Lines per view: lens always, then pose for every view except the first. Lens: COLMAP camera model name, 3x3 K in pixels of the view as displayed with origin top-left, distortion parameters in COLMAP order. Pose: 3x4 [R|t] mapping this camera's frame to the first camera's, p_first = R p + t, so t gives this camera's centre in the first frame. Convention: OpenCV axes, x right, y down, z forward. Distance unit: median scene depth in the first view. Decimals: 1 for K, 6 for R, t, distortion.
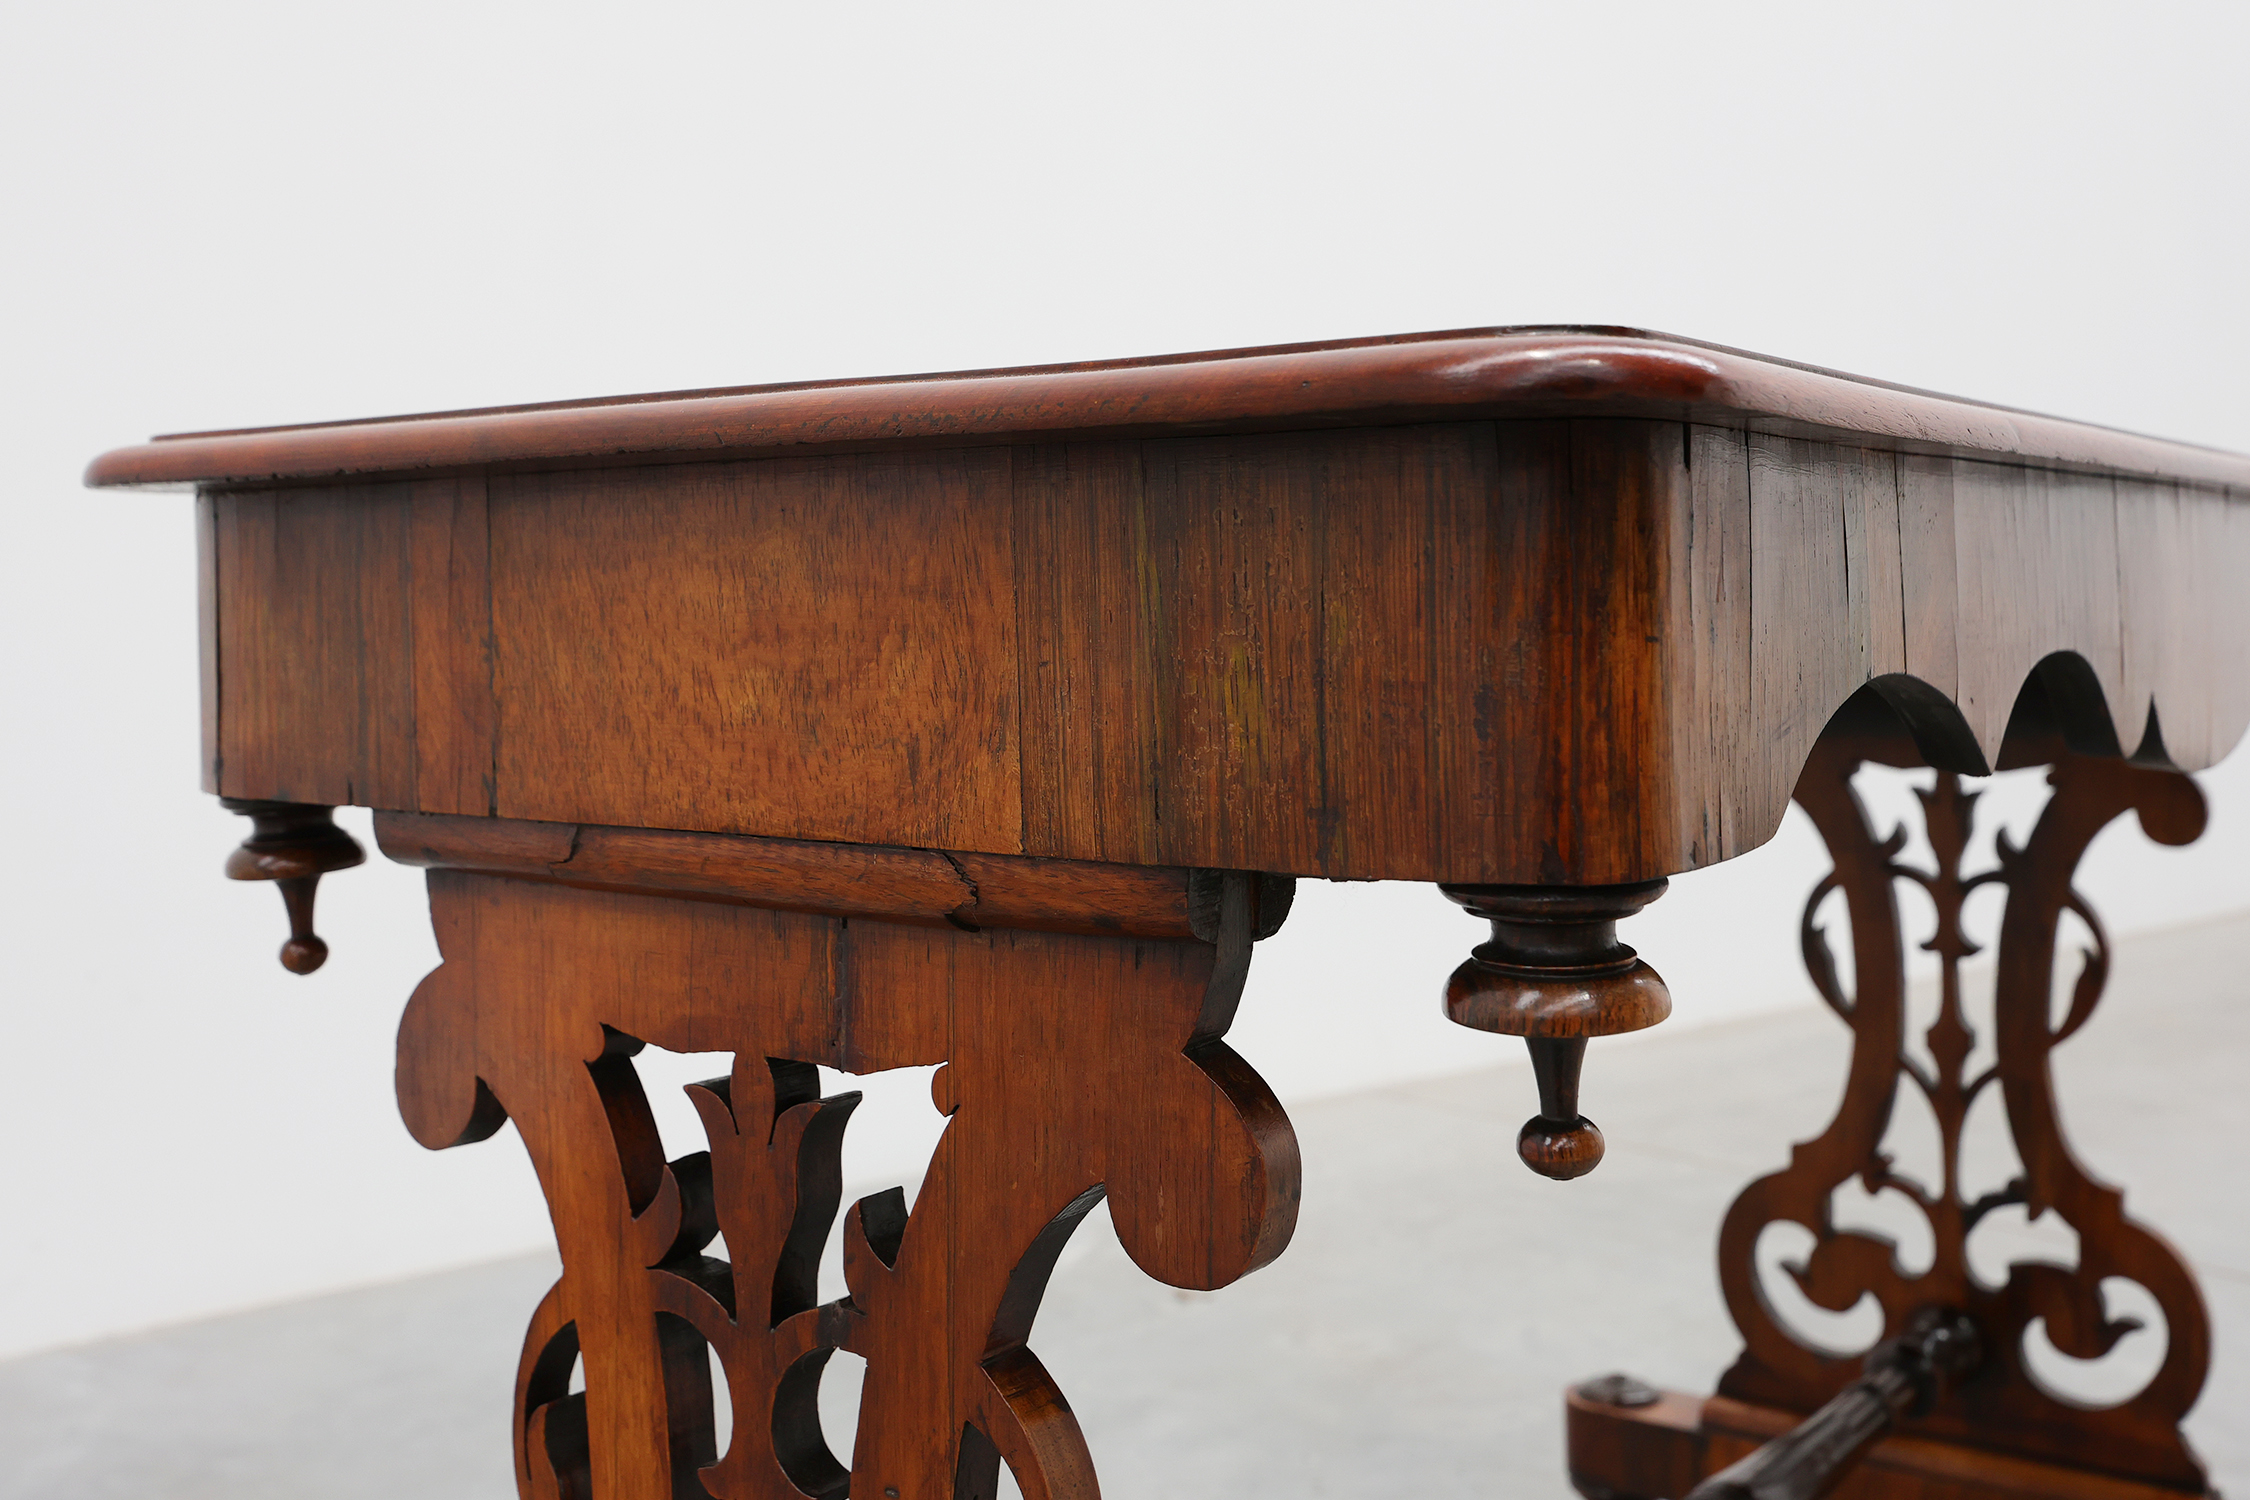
lens RADIAL K [[2230.8, 0, 1125.0], [0, 2230.8, 750.0], [0, 0, 1]] dist [0.006335, -0.027929]
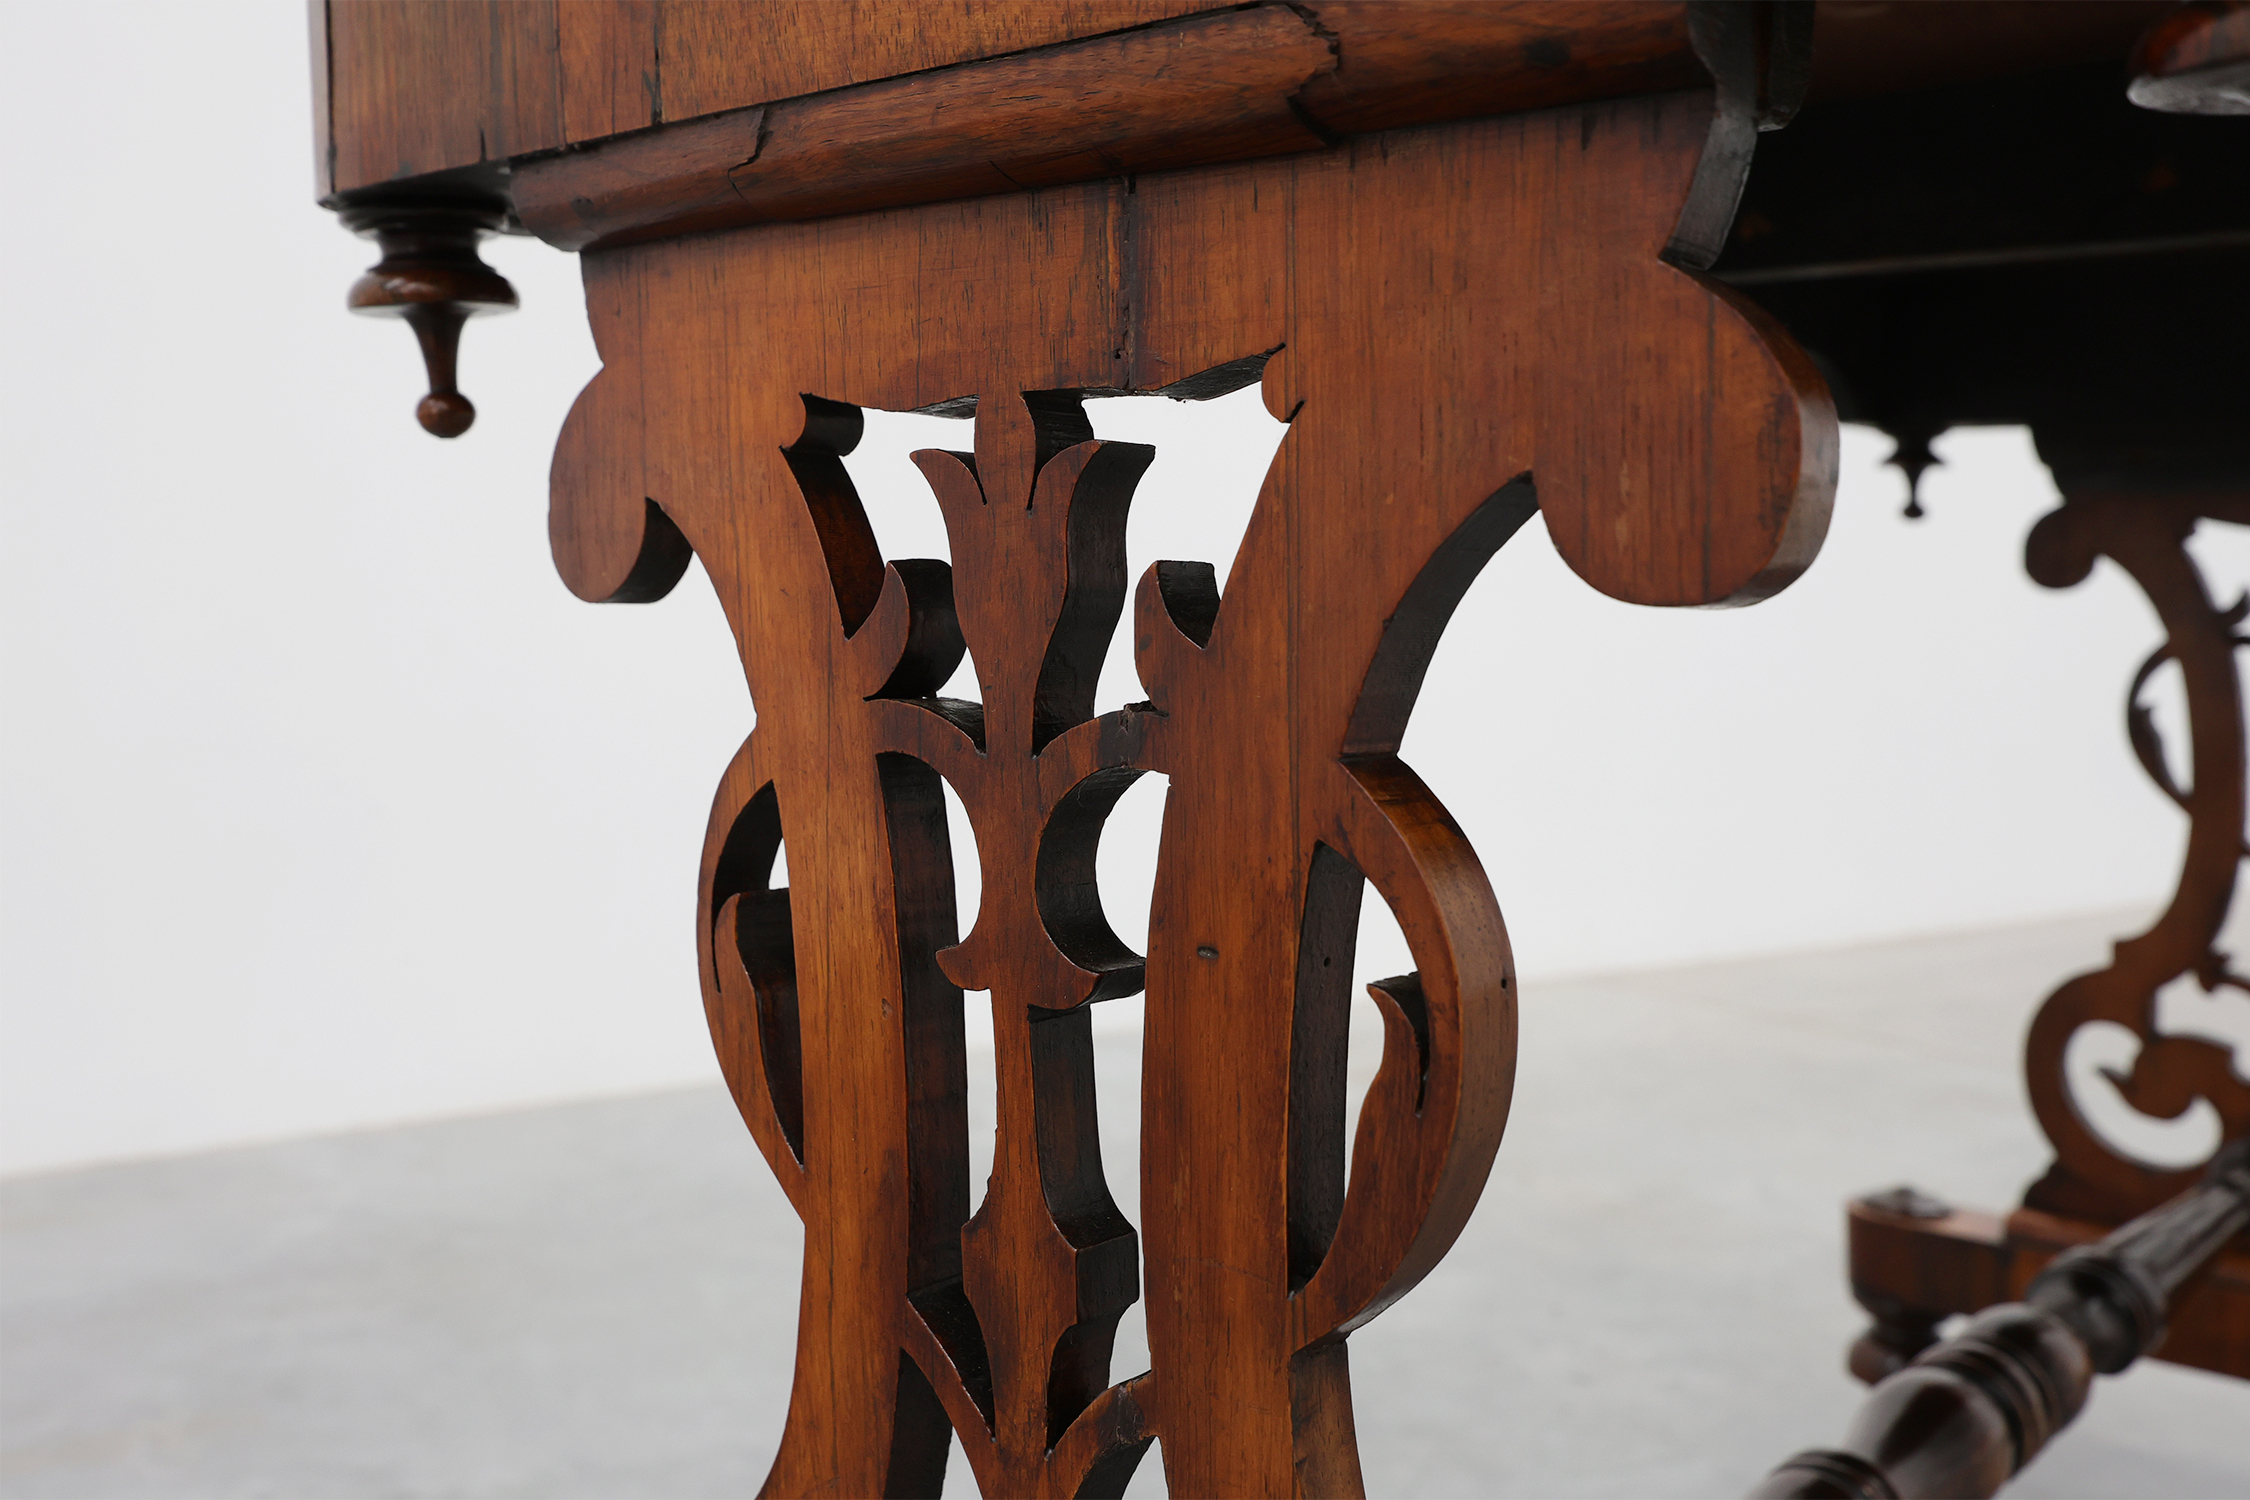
lens RADIAL K [[2285.1, 0, 1050.3], [0, 2285.1, 750.1], [0, 0, 1]] dist [0.006482, -0.019223]
pose [[0.991441, 0.003393, -0.130515, -0.053176], [0.006700, 0.997023, 0.076815, 0.189683], [0.130387, -0.077032, 0.988466, 0.252050]]
